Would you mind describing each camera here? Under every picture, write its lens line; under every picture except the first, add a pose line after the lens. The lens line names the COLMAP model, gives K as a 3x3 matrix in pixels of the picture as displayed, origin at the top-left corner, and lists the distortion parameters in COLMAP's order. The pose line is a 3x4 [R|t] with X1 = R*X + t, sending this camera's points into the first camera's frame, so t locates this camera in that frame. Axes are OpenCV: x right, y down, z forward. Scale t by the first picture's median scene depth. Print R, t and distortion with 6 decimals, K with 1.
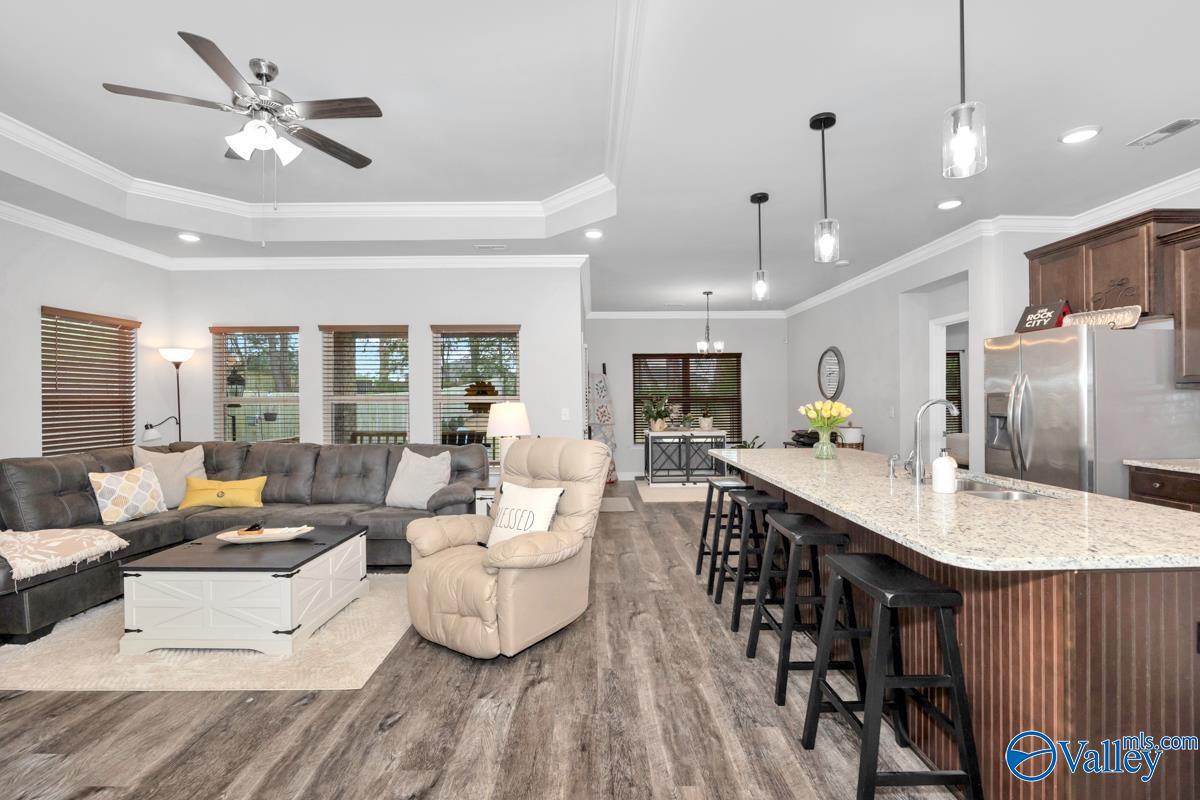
lens RADIAL K [[545.8, 0, 584.0], [0, 545.8, 399.1], [0, 0, 1]] dist [-0.018660, 0.000542]
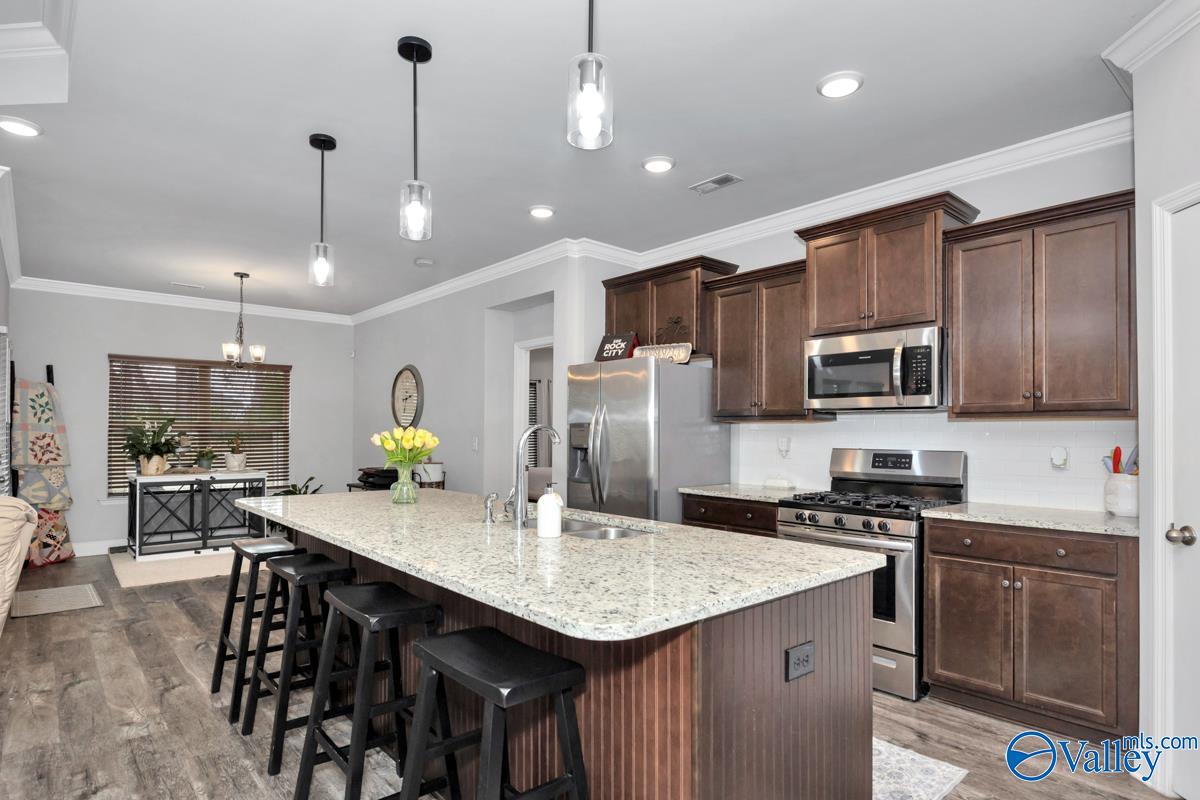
lens RADIAL K [[656.8, 0, 607.8], [0, 656.8, 428.7], [0, 0, 1]] dist [-0.007109, -0.002051]
pose [[0.743888, 0.015969, 0.668114, 0.037042], [-0.012619, 0.999872, -0.009848, 0.010353], [-0.668185, -0.001105, 0.743994, 0.123321]]
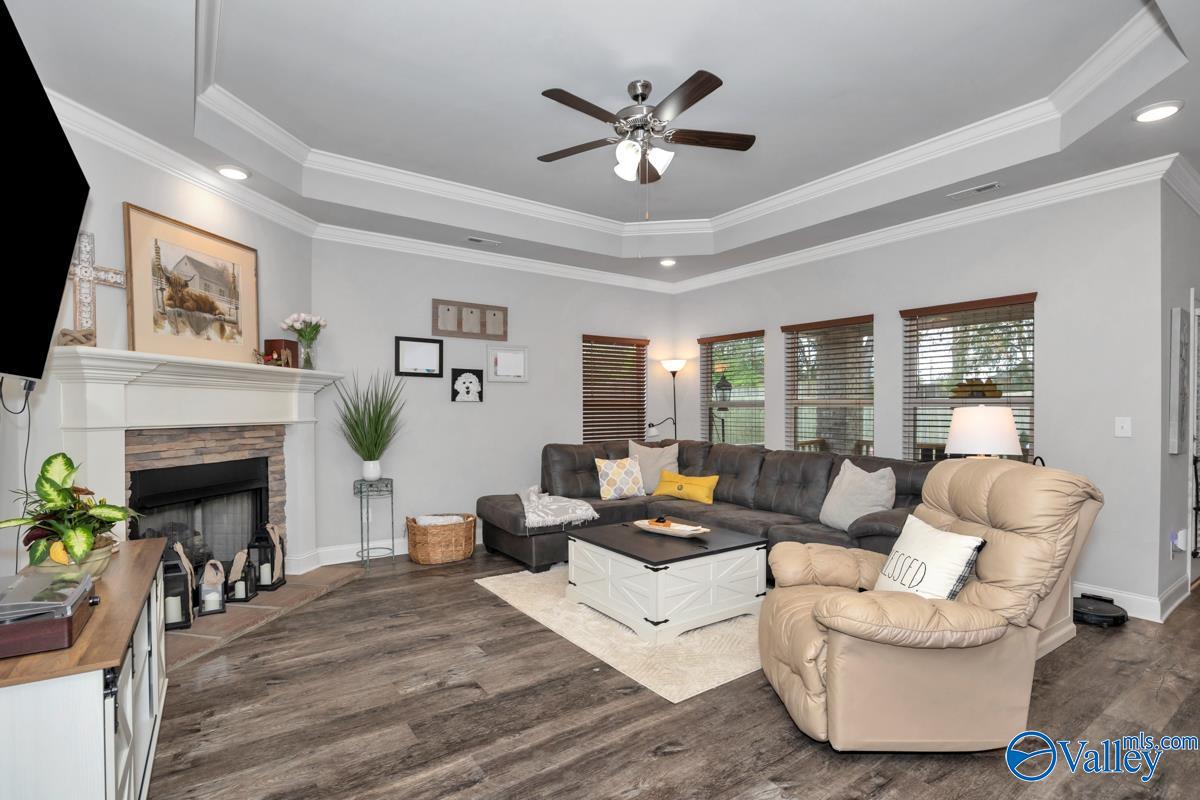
lens RADIAL K [[558.9, 0, 579.3], [0, 558.9, 417.7], [0, 0, 1]] dist [-0.013596, 0.000108]
pose [[0.563402, 0.020161, -0.825937, 0.208869], [-0.002151, 0.999735, 0.022936, 0.007181], [0.826180, -0.011145, 0.563296, 0.224960]]
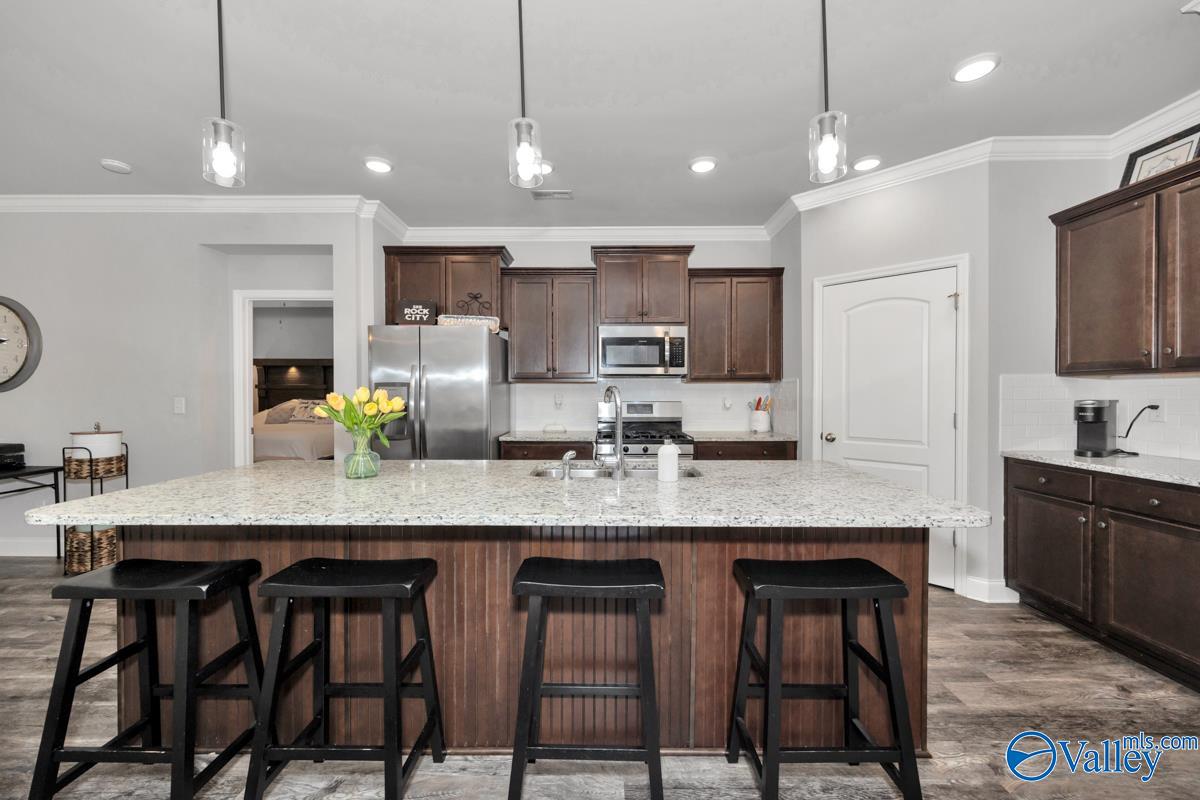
lens RADIAL K [[484.6, 0, 600.0], [0, 484.6, 400.0], [0, 0, 1]] dist [0.000170, -0.000024]
pose [[-0.009526, -0.010703, 0.999897, -0.130906], [-0.002420, 0.999940, 0.010680, 0.011680], [-0.999952, -0.002318, -0.009552, 0.713137]]
